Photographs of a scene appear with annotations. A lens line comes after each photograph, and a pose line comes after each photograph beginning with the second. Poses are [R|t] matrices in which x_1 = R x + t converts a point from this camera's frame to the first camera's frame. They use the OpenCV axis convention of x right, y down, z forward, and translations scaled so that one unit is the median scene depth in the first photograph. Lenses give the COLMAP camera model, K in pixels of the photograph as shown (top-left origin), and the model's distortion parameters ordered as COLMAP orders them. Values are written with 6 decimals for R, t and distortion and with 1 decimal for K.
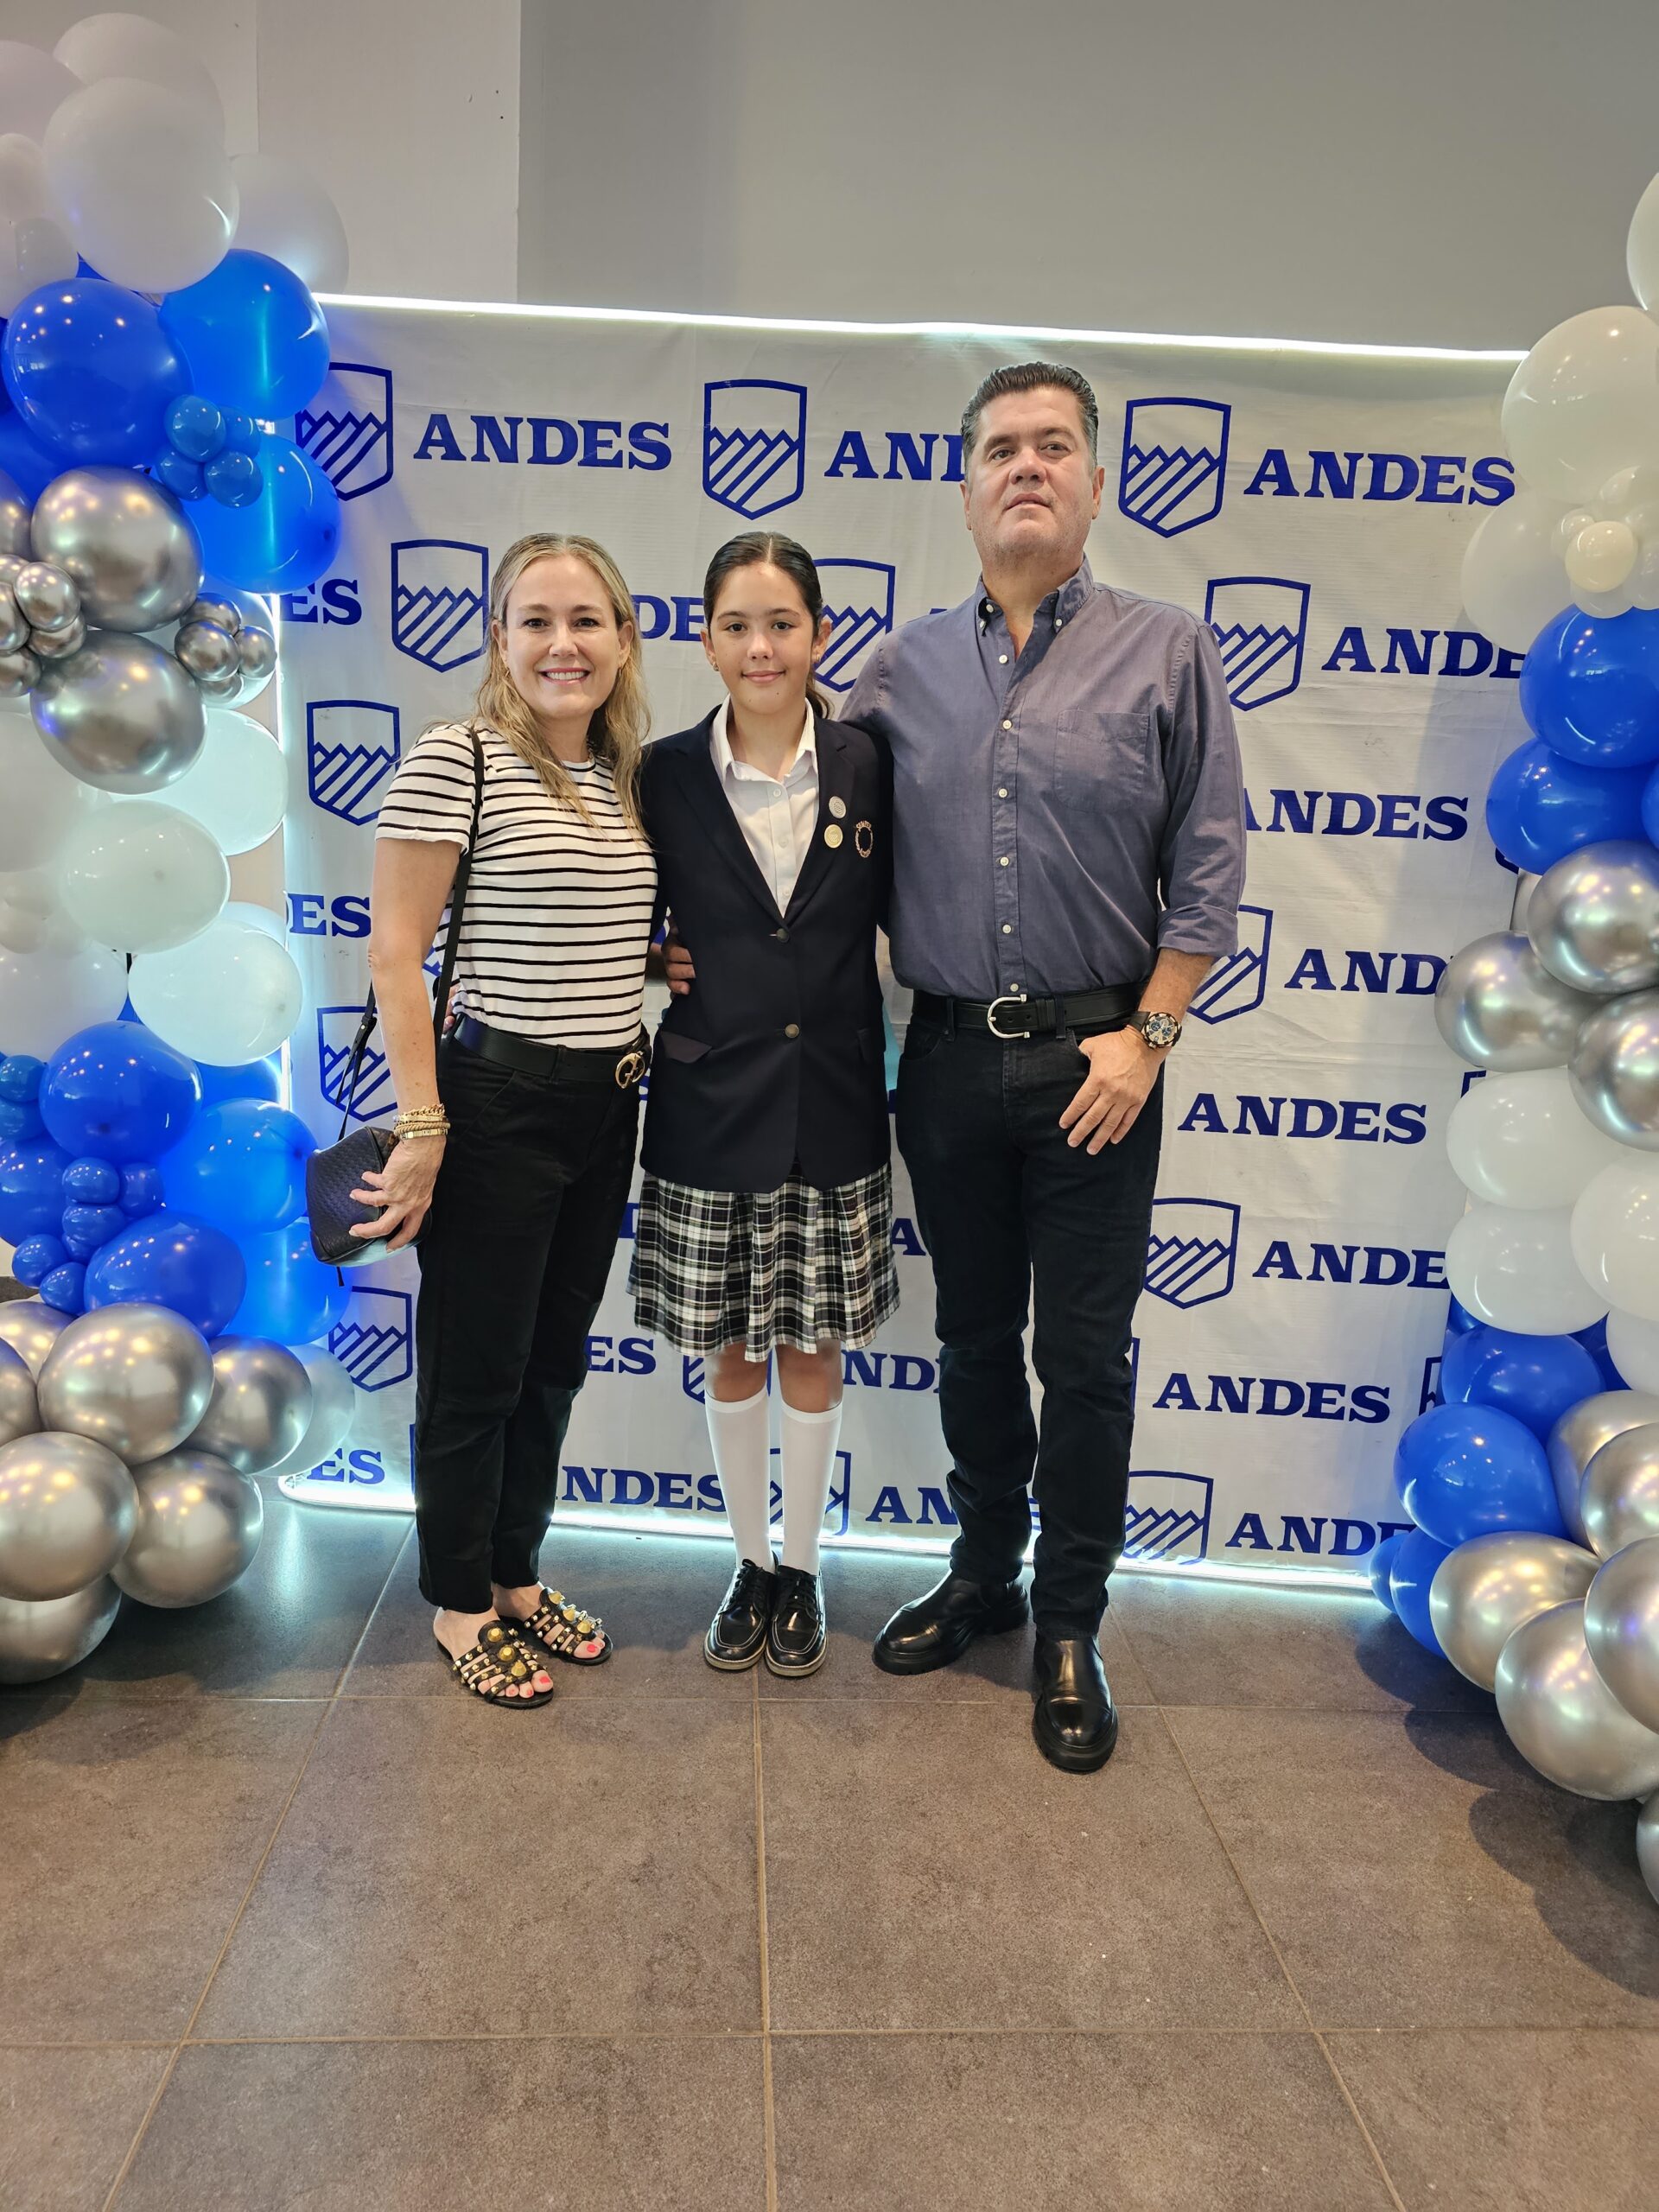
lens RADIAL K [[1514.1, 0, 841.7], [0, 1514.1, 1106.3], [0, 0, 1]] dist [0.026505, -0.027706]
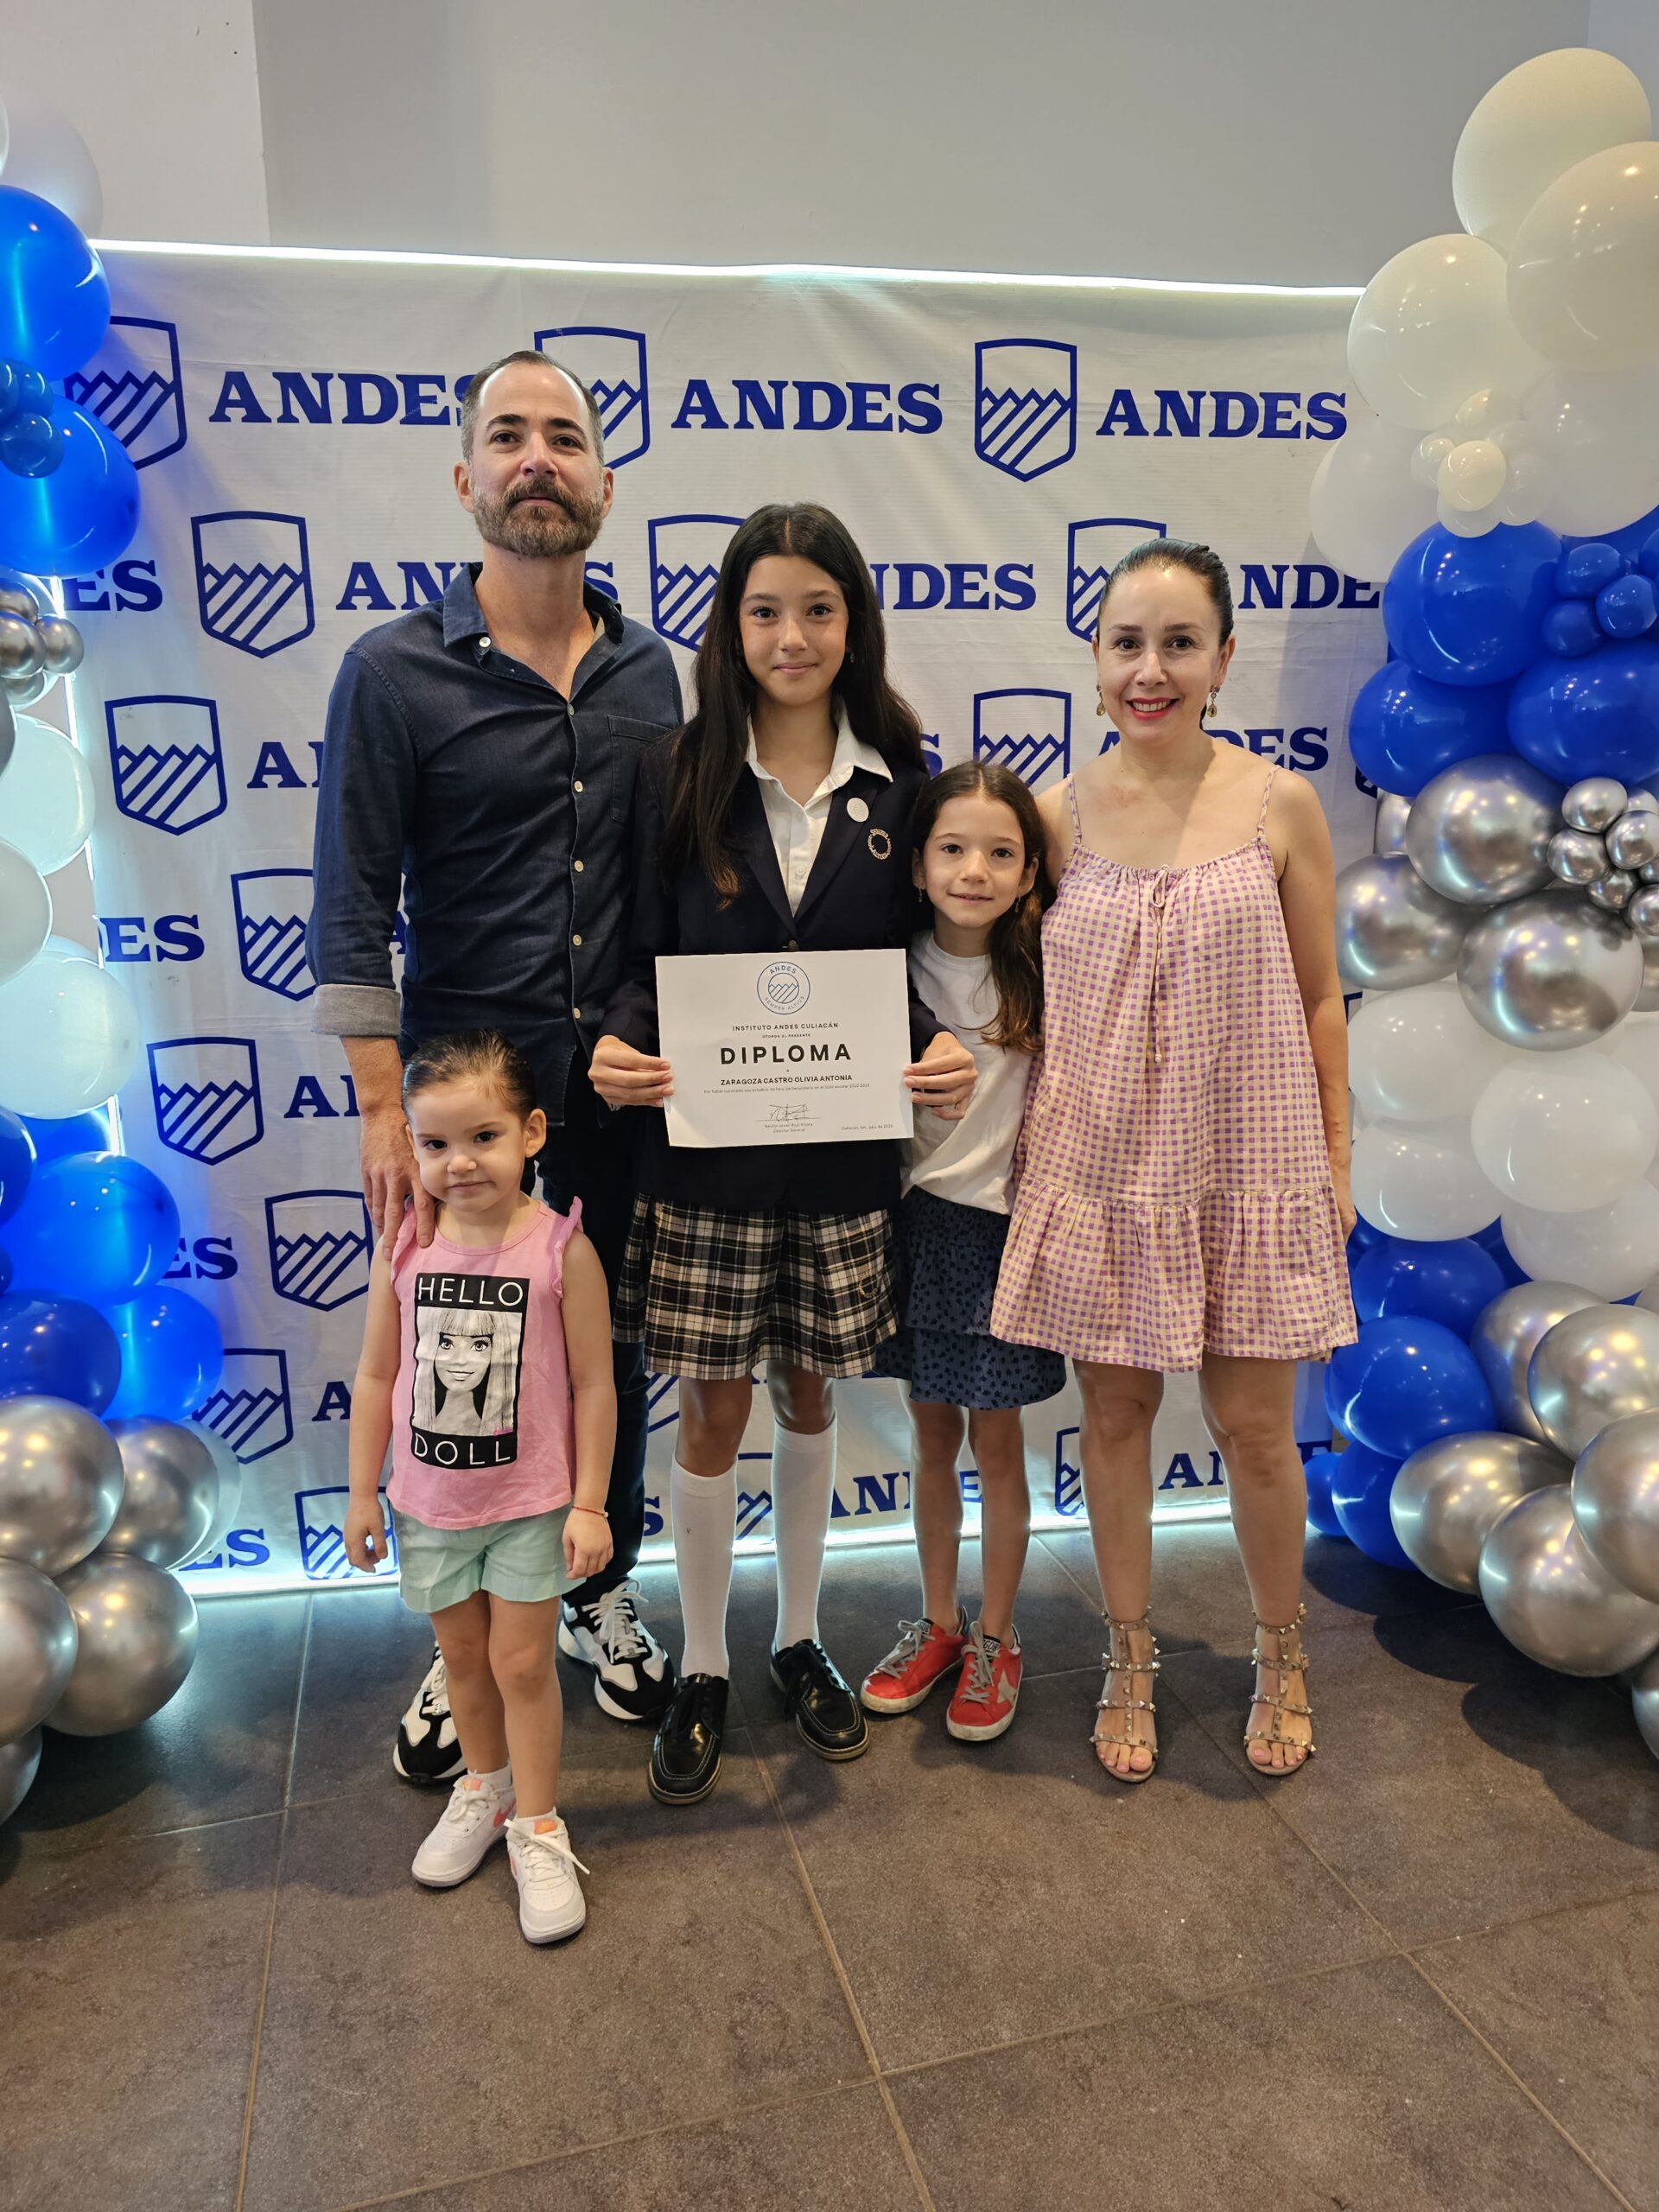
lens RADIAL K [[1514.1, 0, 829.3], [0, 1514.1, 1098.5], [0, 0, 1]] dist [0.026505, -0.027706]
pose [[0.977898, -0.106162, 0.180127, -0.130600], [0.106133, 0.994303, 0.009828, 0.000205], [-0.180144, 0.009506, 0.983594, 0.058078]]
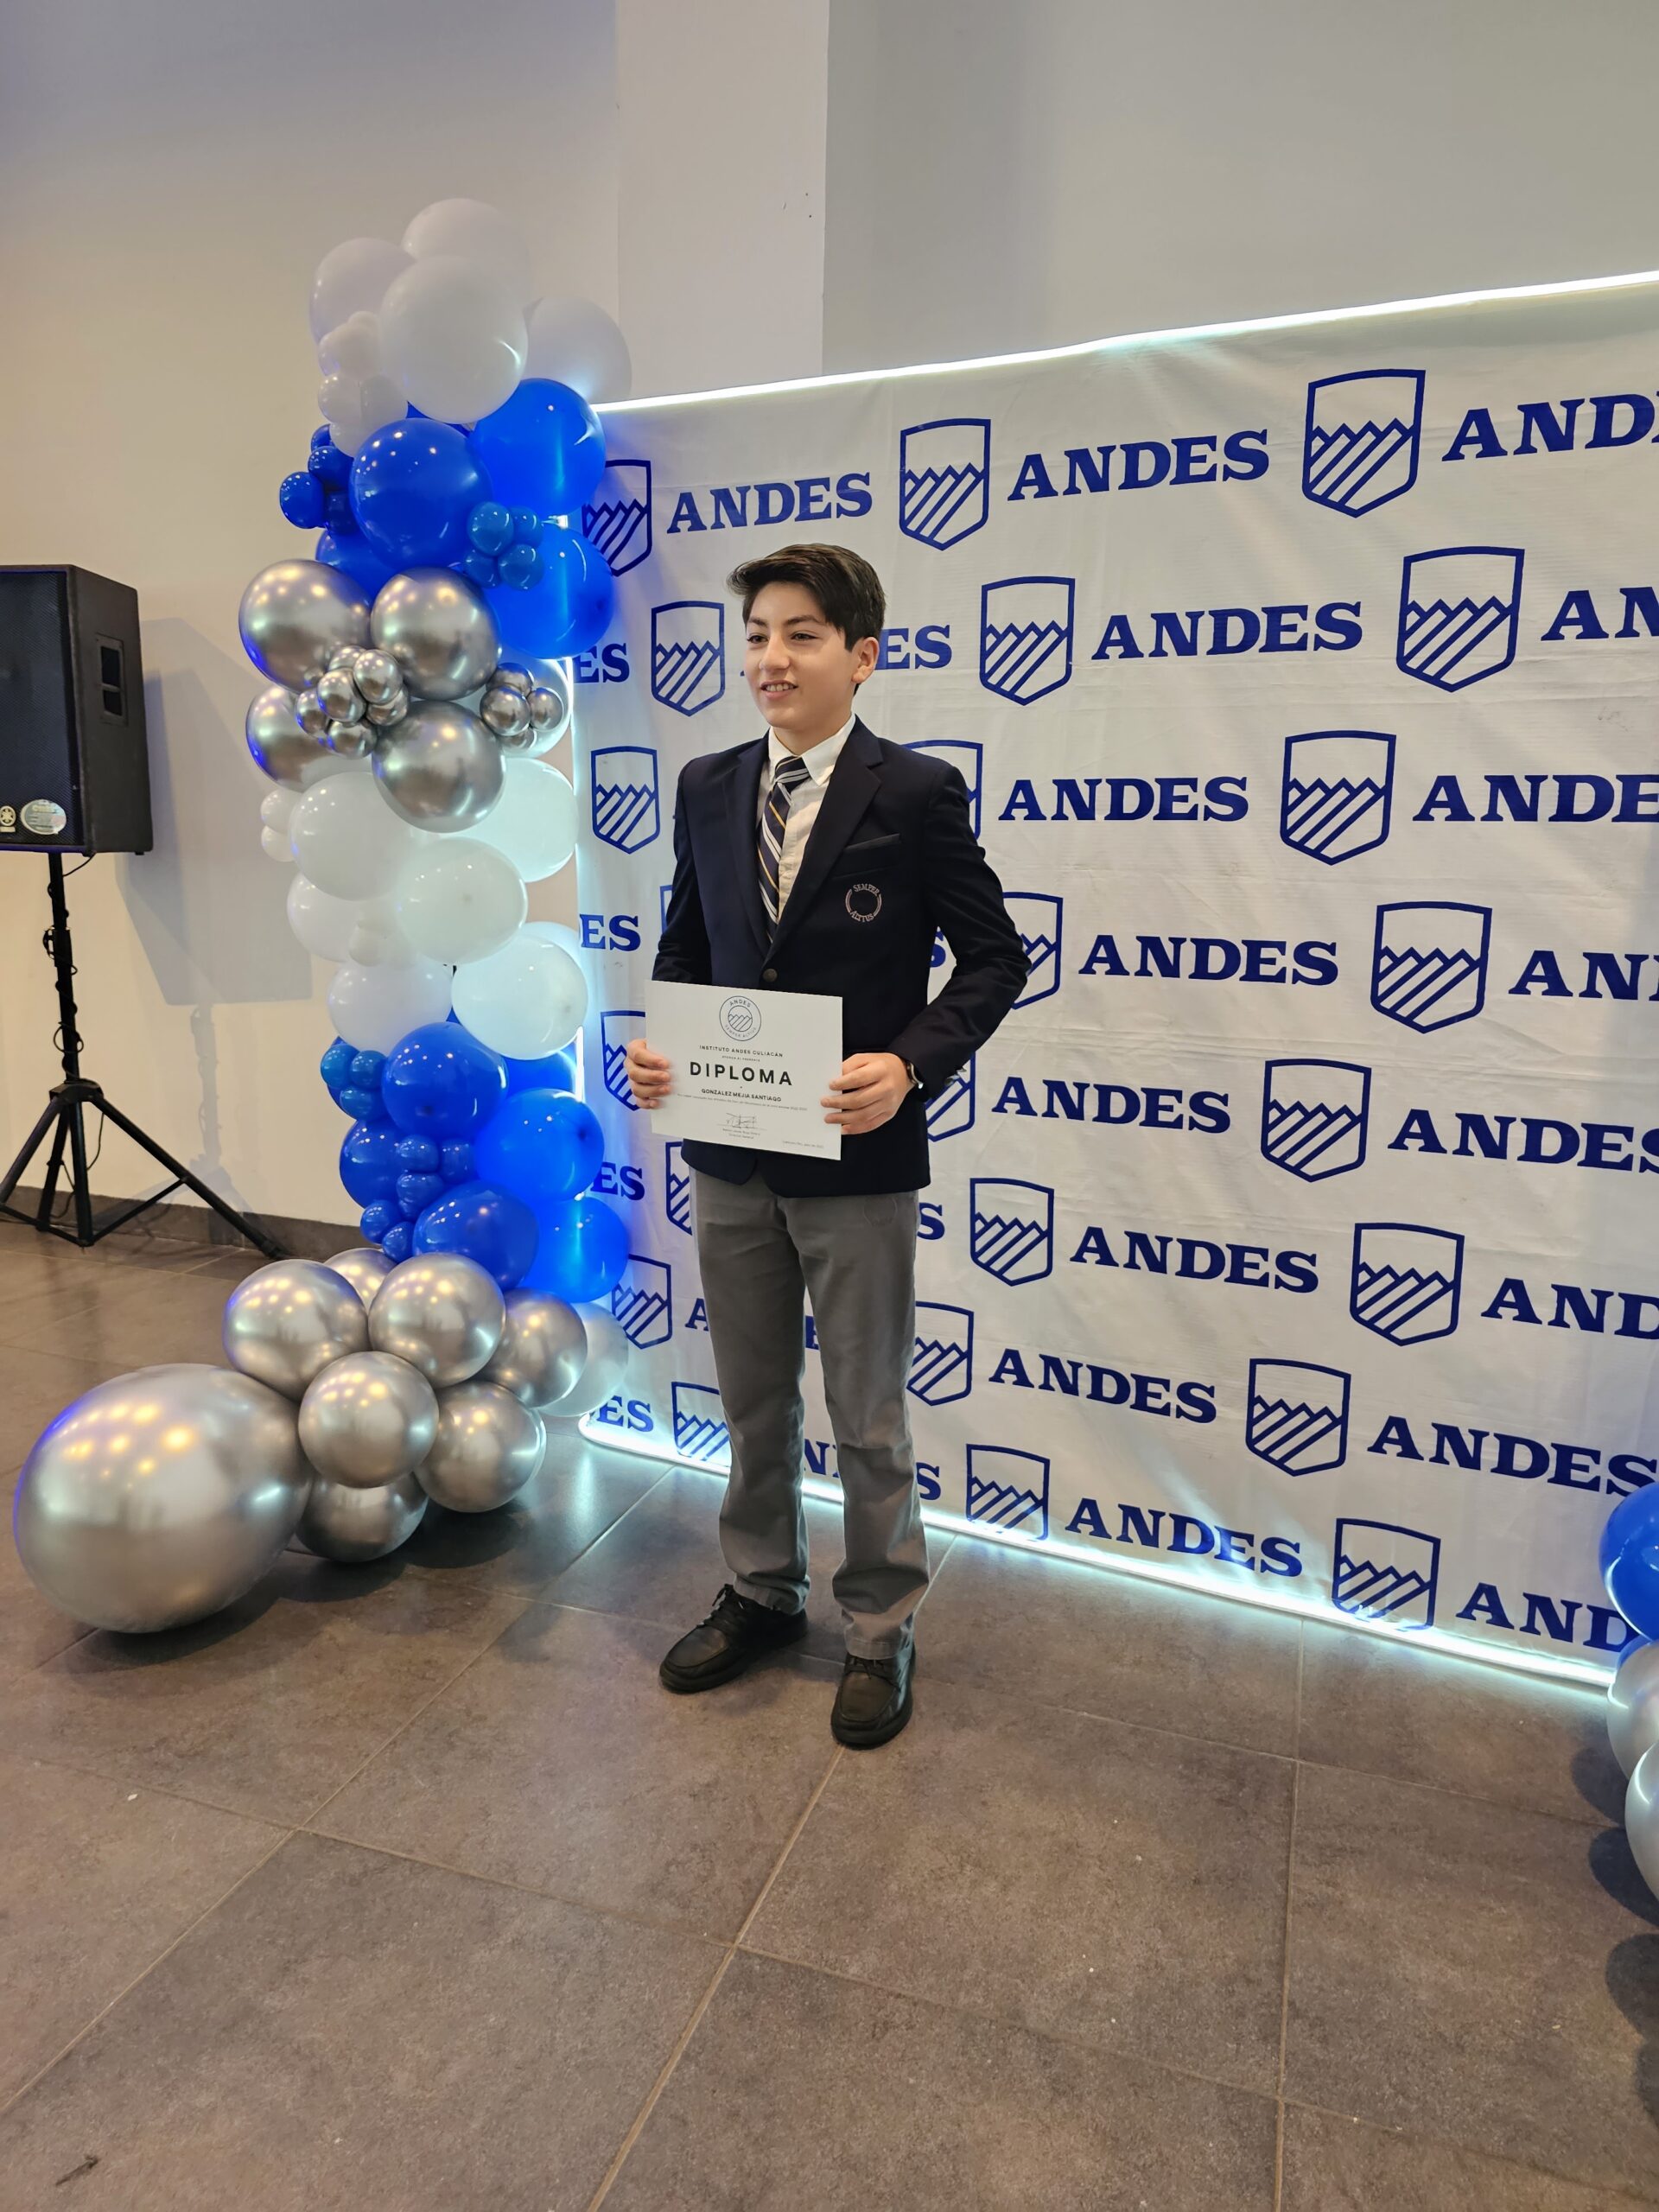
lens RADIAL K [[1514.1, 0, 803.0], [0, 1514.1, 1097.8], [0, 0, 1]] dist [0.026505, -0.027706]
pose [[0.913317, 0.029250, -0.406198, 0.295599], [-0.041416, 0.998917, -0.021191, 0.020807], [0.405139, 0.036178, 0.913539, 0.008847]]
